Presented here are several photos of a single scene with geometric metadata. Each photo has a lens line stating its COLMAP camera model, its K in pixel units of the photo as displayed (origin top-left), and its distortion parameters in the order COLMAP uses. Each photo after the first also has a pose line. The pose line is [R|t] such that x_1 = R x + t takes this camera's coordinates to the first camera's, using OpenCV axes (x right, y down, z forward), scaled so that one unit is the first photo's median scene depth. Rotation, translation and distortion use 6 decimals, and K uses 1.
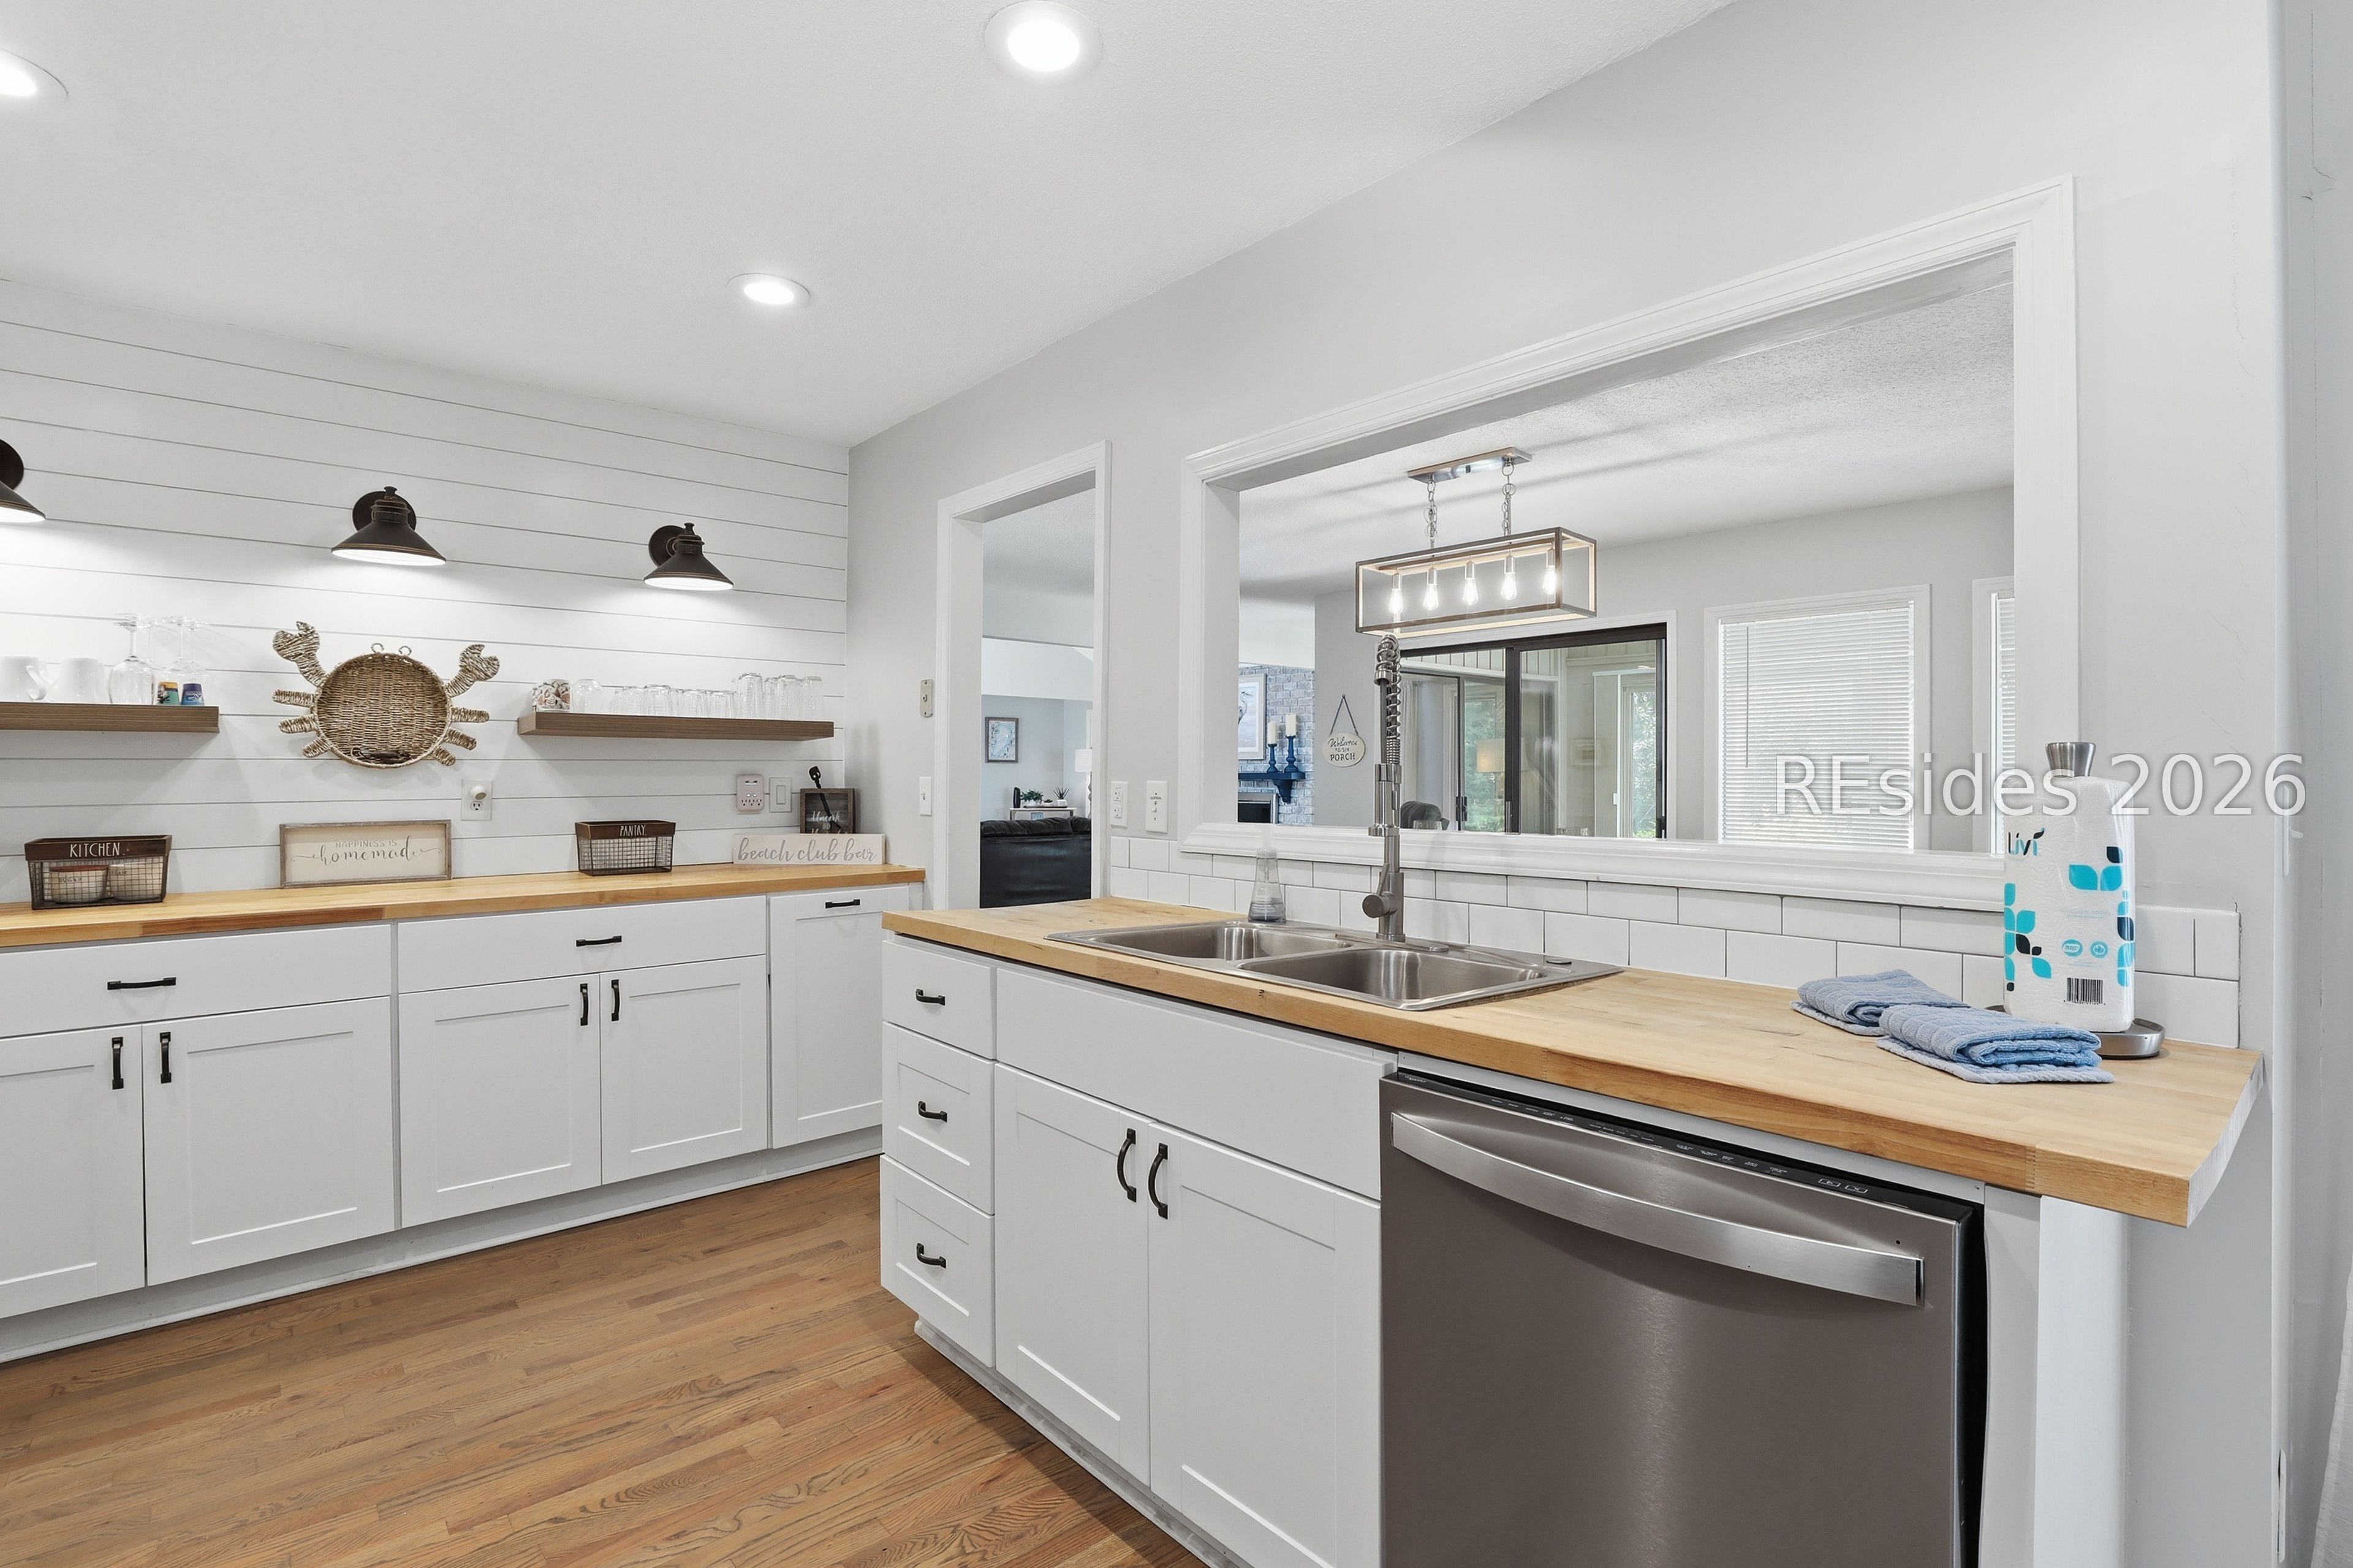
lens RADIAL K [[1081.8, 0, 1188.1], [0, 1081.8, 785.3], [0, 0, 1]] dist [-0.038224, 0.003843]
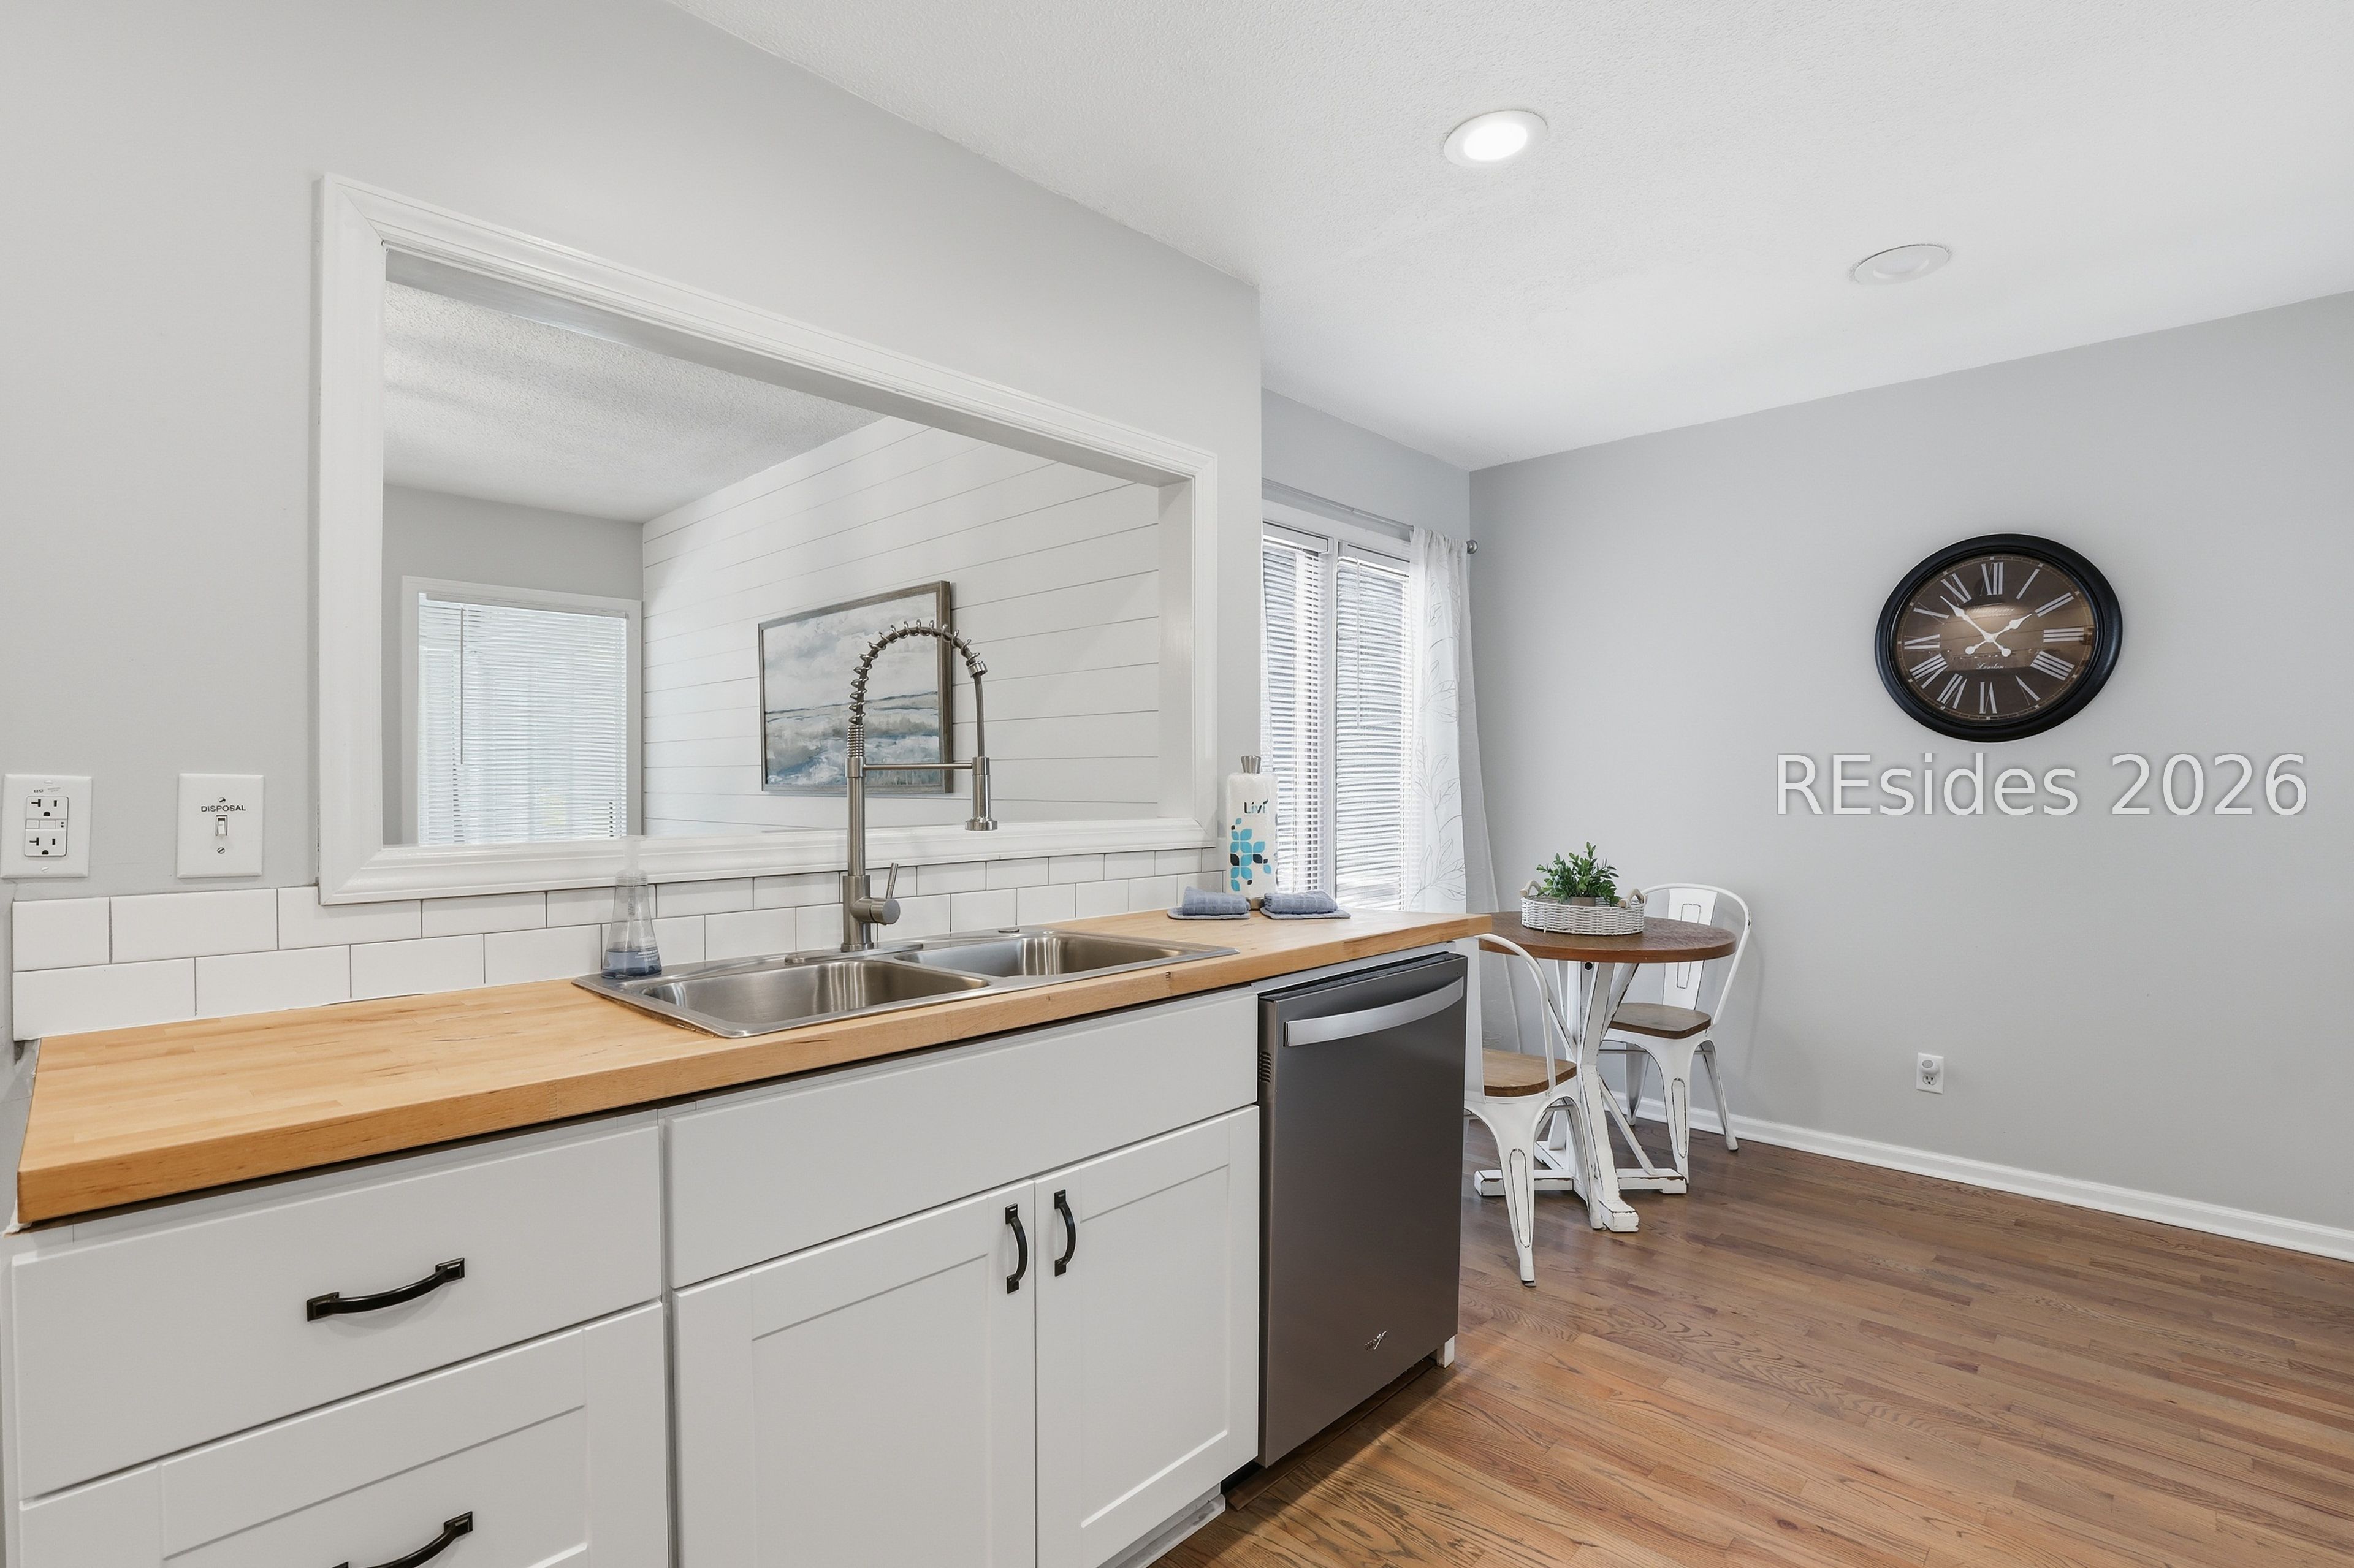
lens RADIAL K [[1082.2, 0, 1189.2], [0, 1082.2, 788.4], [0, 0, 1]] dist [-0.038224, 0.003843]
pose [[-0.083028, -0.014870, 0.996436, -0.765627], [0.000548, 0.999888, 0.014968, -0.006631], [-0.996547, 0.001789, -0.083010, 0.823650]]
